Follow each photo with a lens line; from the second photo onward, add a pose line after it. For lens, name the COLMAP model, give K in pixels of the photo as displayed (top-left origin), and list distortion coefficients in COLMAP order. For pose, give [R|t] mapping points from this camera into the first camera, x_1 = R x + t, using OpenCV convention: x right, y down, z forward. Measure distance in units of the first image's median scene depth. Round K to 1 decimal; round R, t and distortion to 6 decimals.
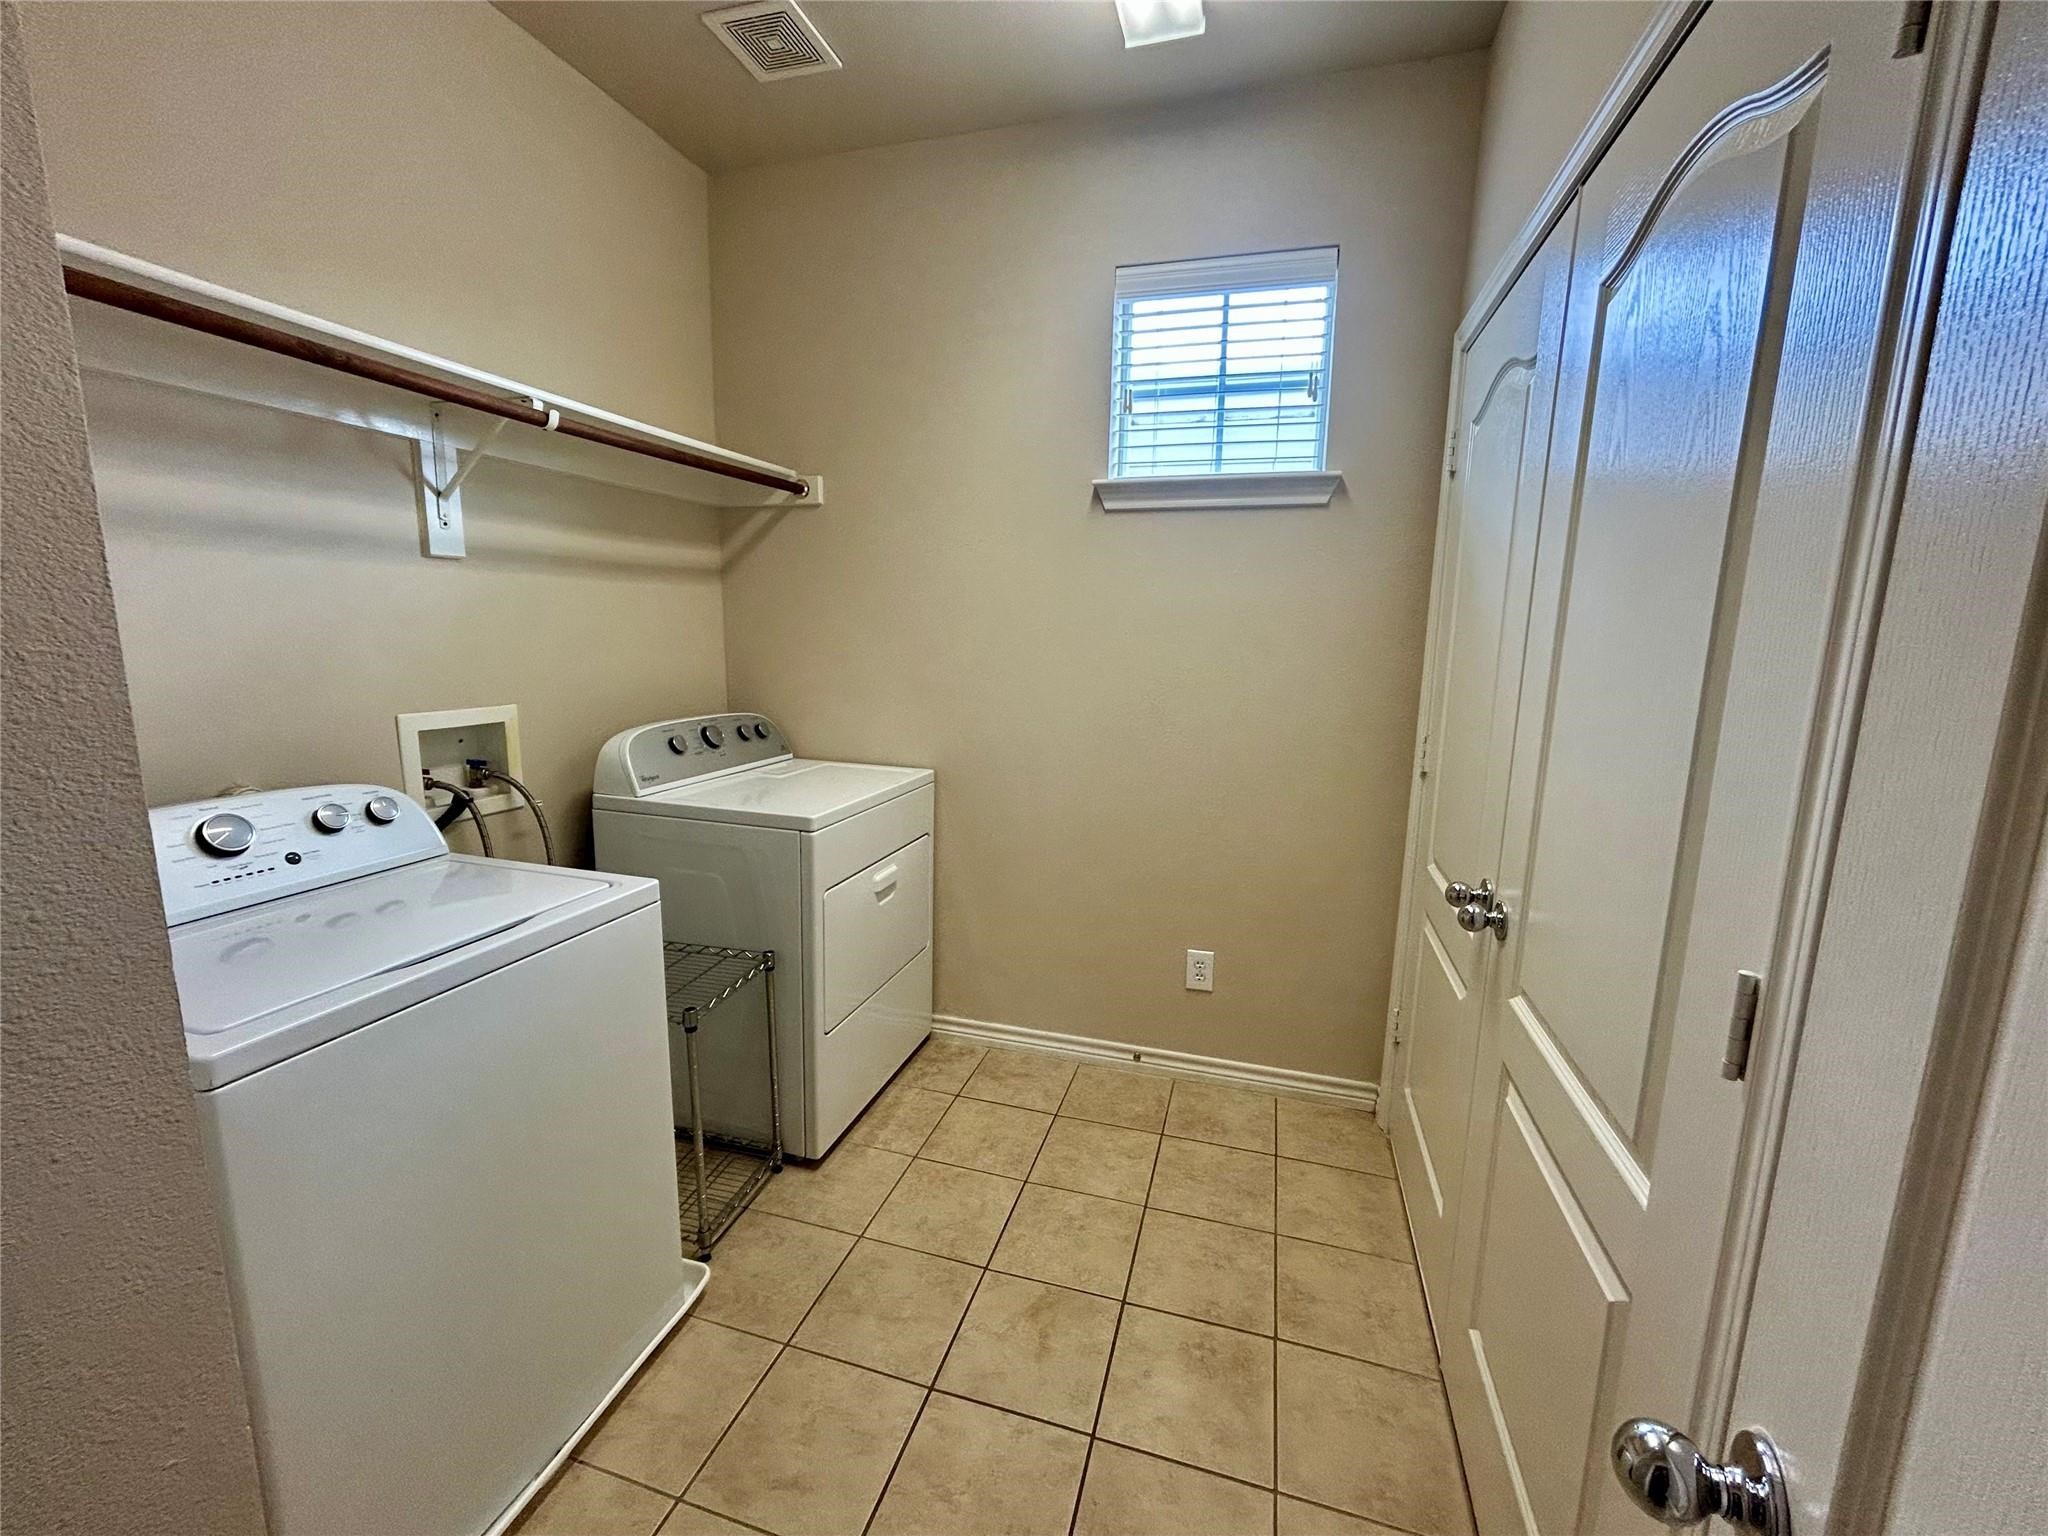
lens RADIAL K [[828.4, 0, 1024.4], [0, 828.4, 770.0], [0, 0, 1]] dist [0.003390, 0.001849]
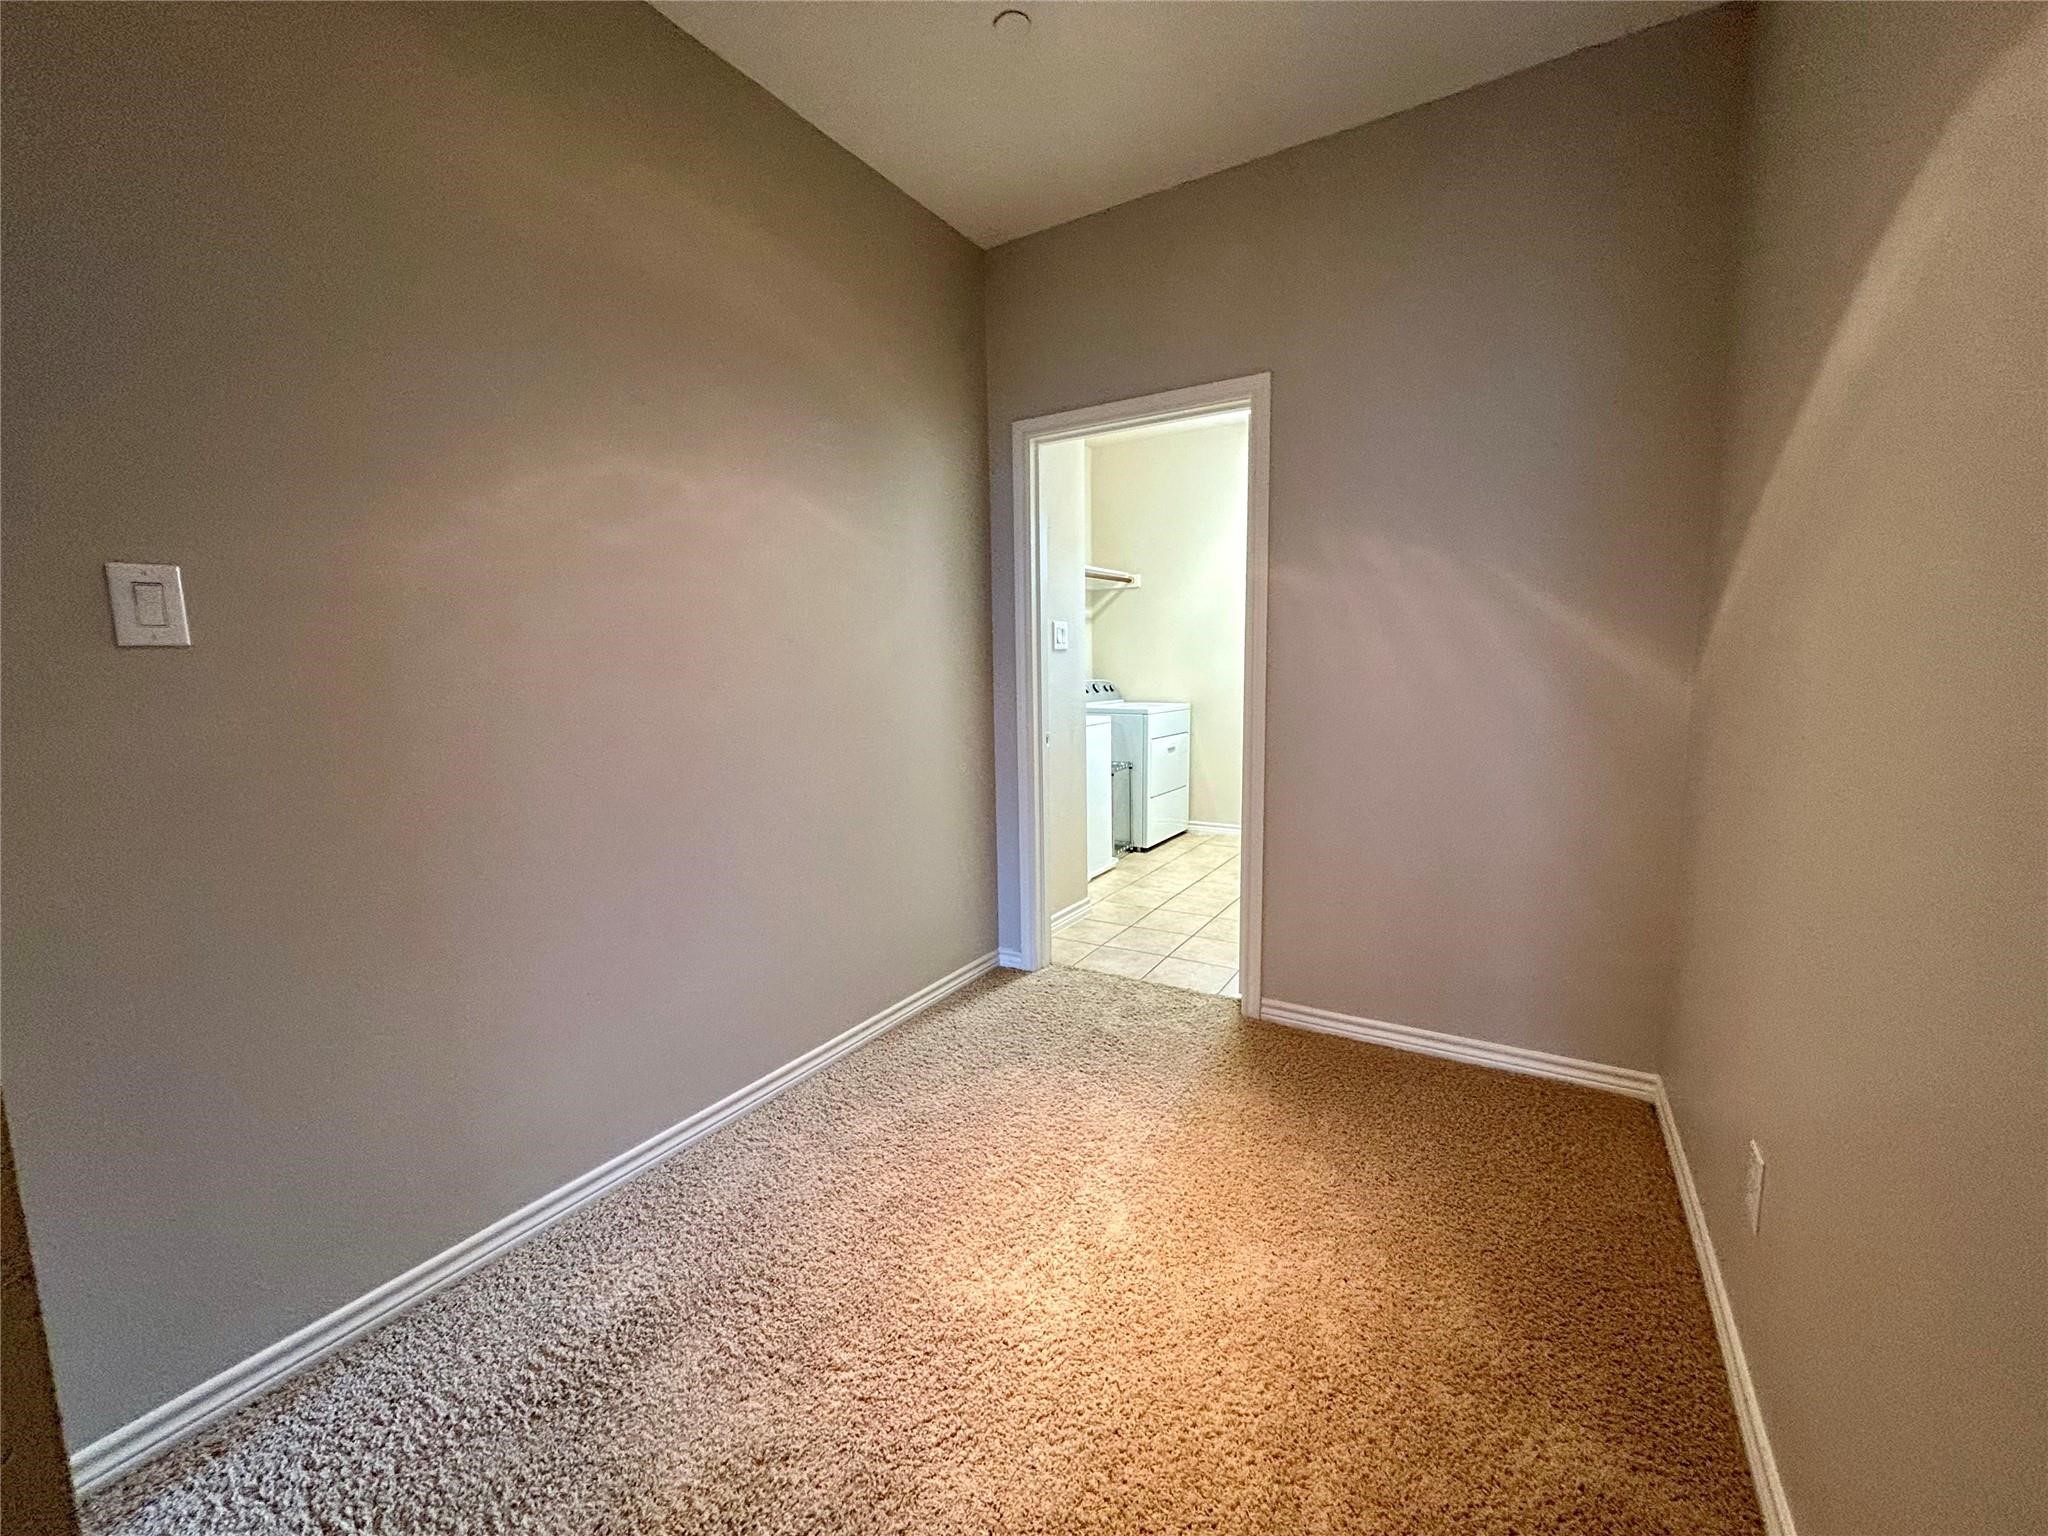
lens RADIAL K [[828.4, 0, 1023.9], [0, 828.4, 761.9], [0, 0, 1]] dist [0.003390, 0.001849]
pose [[0.963186, -0.006142, -0.268767, 0.056190], [-0.004622, 0.999213, -0.039397, 0.246802], [0.268797, 0.039189, 0.962399, -1.241105]]
